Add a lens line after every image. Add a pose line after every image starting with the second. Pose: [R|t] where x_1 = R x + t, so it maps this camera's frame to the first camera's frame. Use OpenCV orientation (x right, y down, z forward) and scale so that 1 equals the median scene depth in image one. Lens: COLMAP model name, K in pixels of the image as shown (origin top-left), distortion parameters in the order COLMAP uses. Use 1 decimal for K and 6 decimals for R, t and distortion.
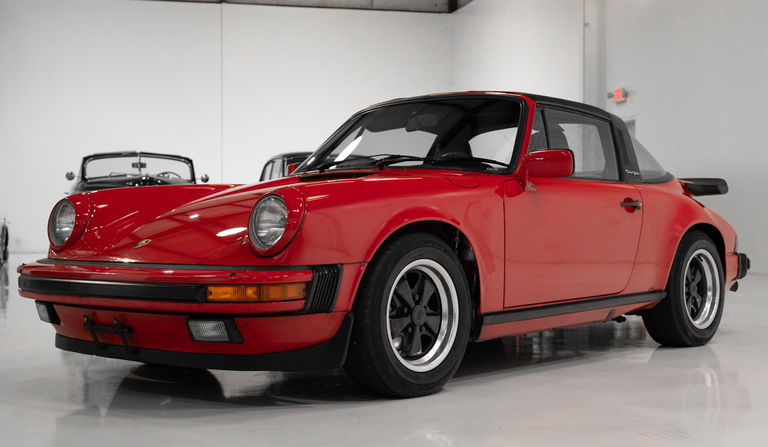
lens RADIAL K [[1134.0, 0, 383.3], [0, 1134.0, 220.4], [0, 0, 1]] dist [0.020502, 0.000000]
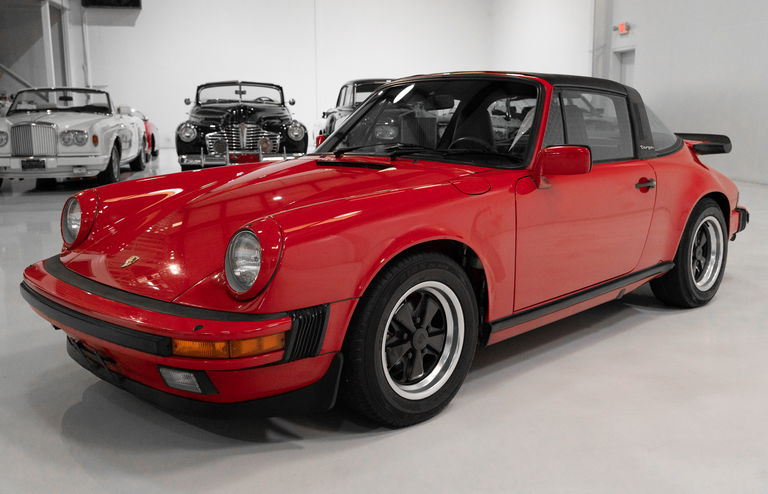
lens RADIAL K [[809.0, 0, 387.0], [0, 809.0, 246.4], [0, 0, 1]] dist [0.023582, 0.000000]
pose [[0.997941, 0.006569, -0.063808, 0.041005], [0.003719, 0.987142, 0.159800, -0.088439], [0.064038, -0.159708, 0.985085, 0.310373]]
